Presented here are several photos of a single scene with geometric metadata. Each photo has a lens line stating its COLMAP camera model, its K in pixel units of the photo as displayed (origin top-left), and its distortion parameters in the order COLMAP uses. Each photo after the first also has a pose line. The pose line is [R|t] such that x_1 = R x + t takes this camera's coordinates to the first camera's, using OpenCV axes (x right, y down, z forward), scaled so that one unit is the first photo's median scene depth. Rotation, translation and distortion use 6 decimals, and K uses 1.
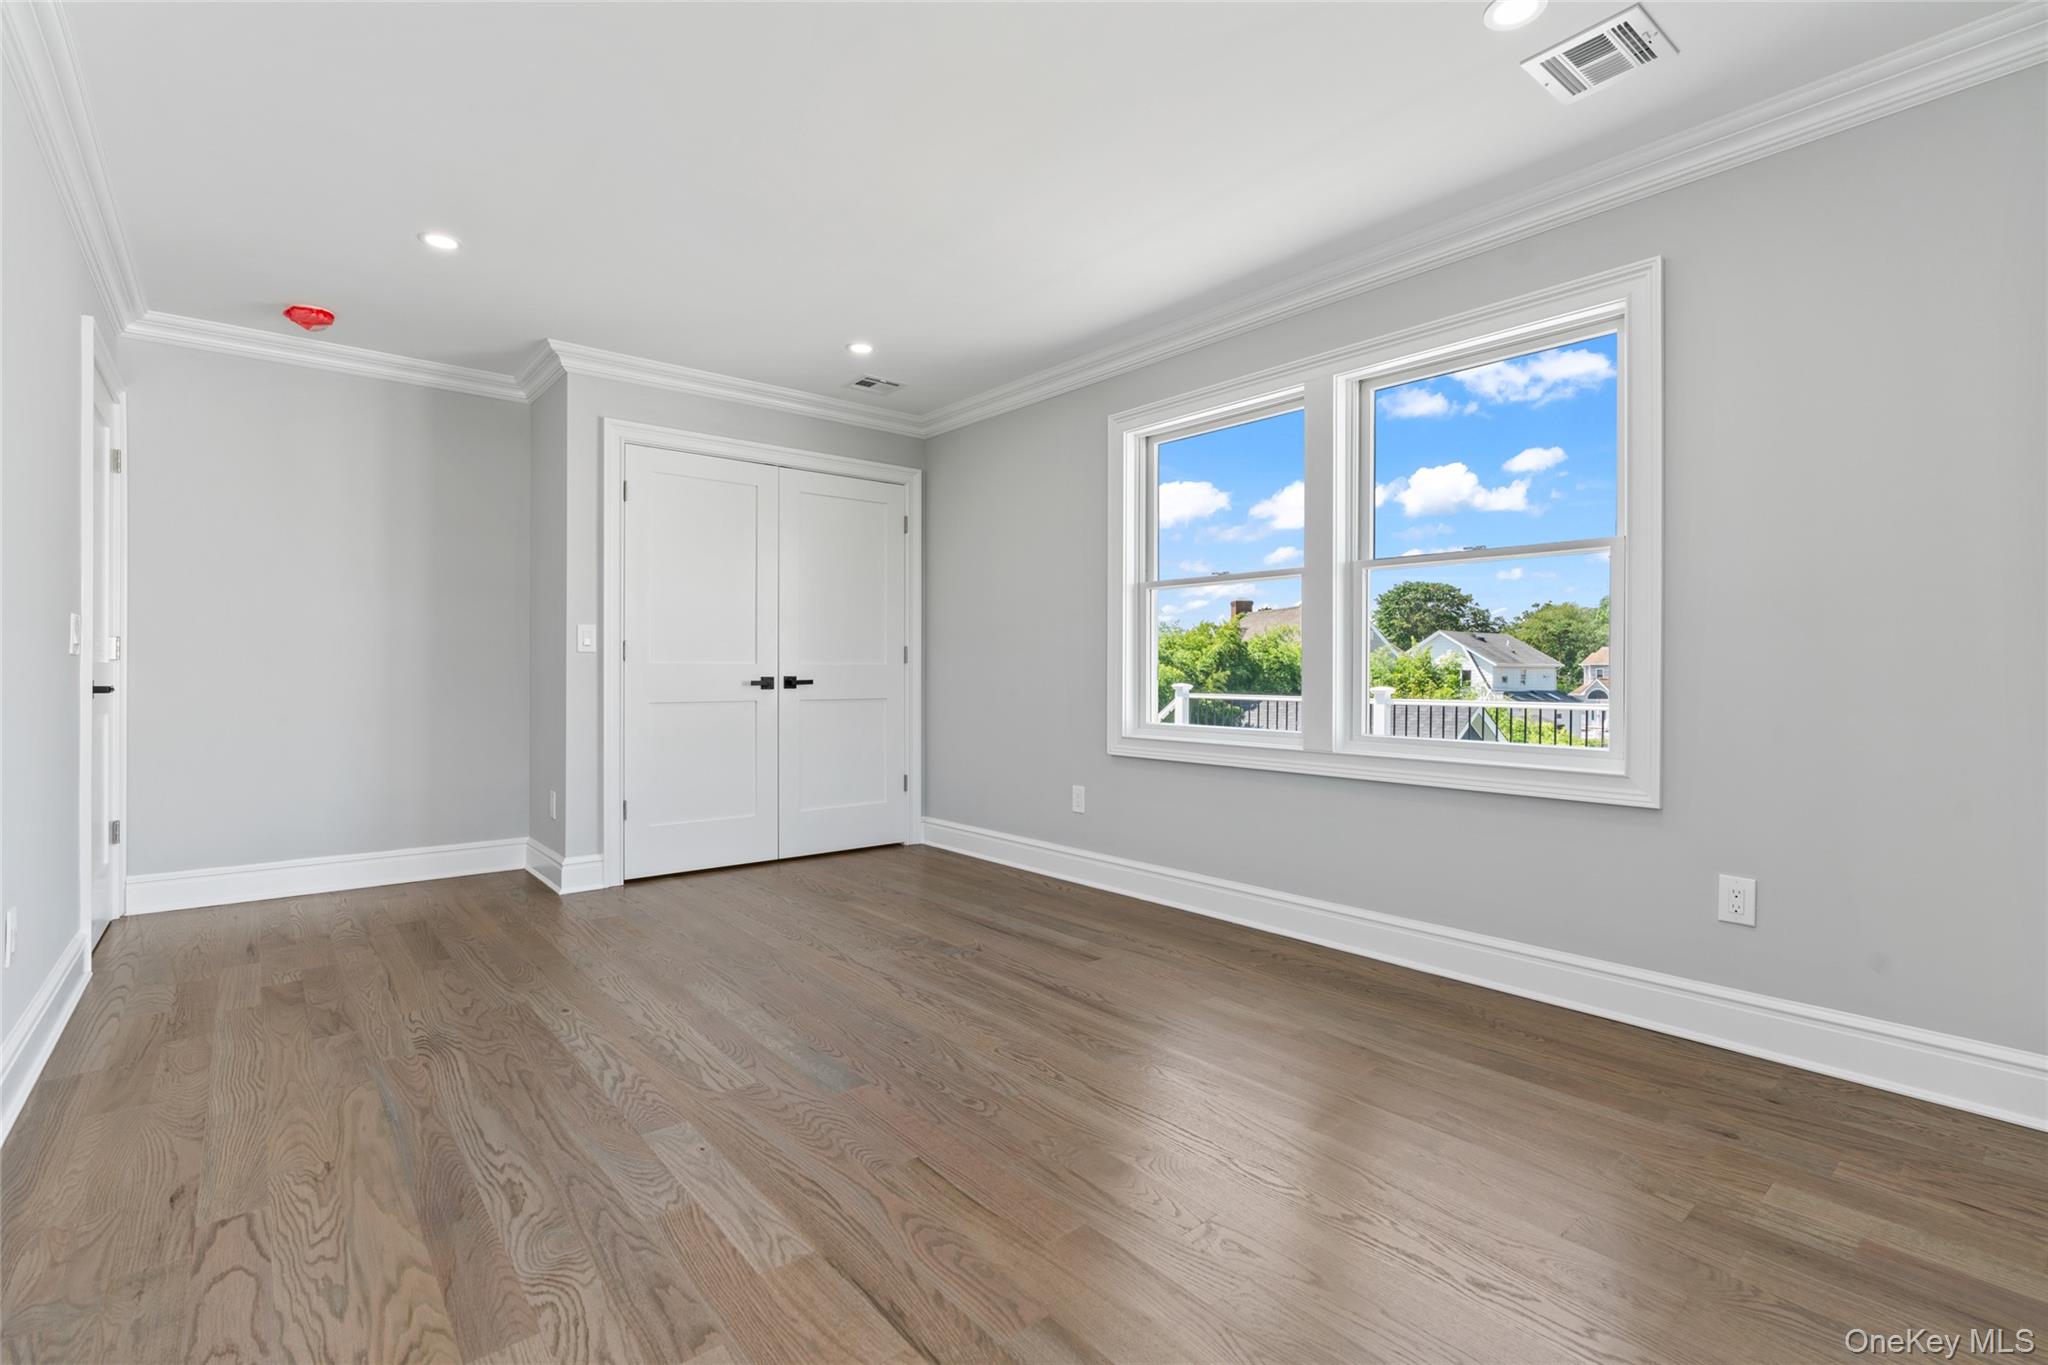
lens RADIAL K [[945.4, 0, 1020.3], [0, 945.4, 688.8], [0, 0, 1]] dist [-0.017616, 0.000795]
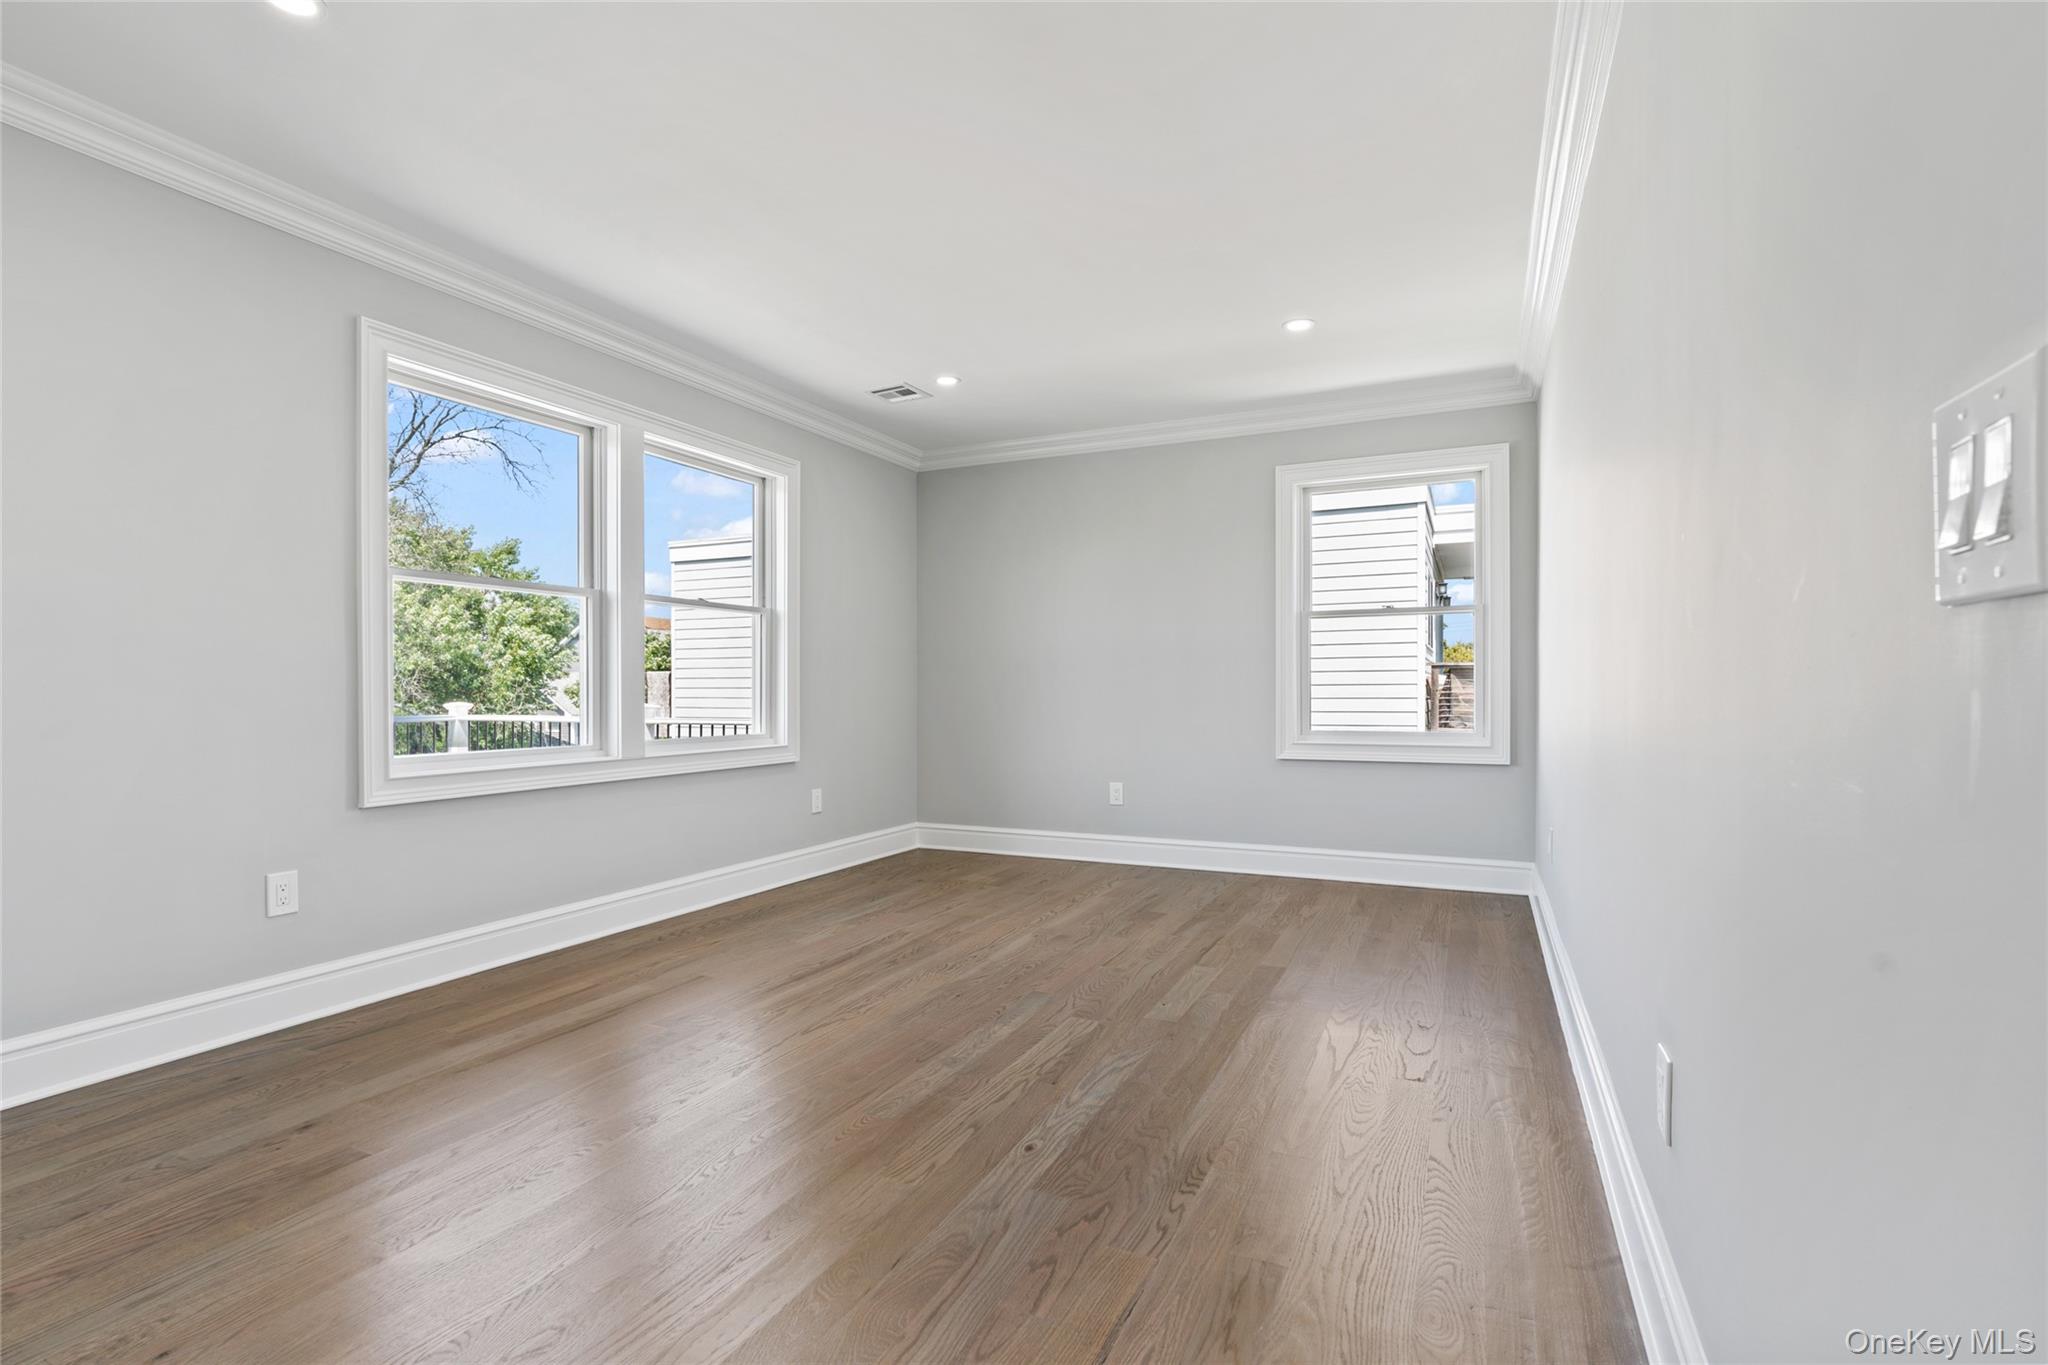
lens RADIAL K [[988.5, 0, 1024.2], [0, 988.5, 685.1], [0, 0, 1]] dist [0.001835, -0.000313]
pose [[-0.440911, -0.003949, 0.897542, -1.280387], [0.008210, 0.999931, 0.008433, -0.039252], [-0.897513, 0.011087, -0.440848, 1.447064]]
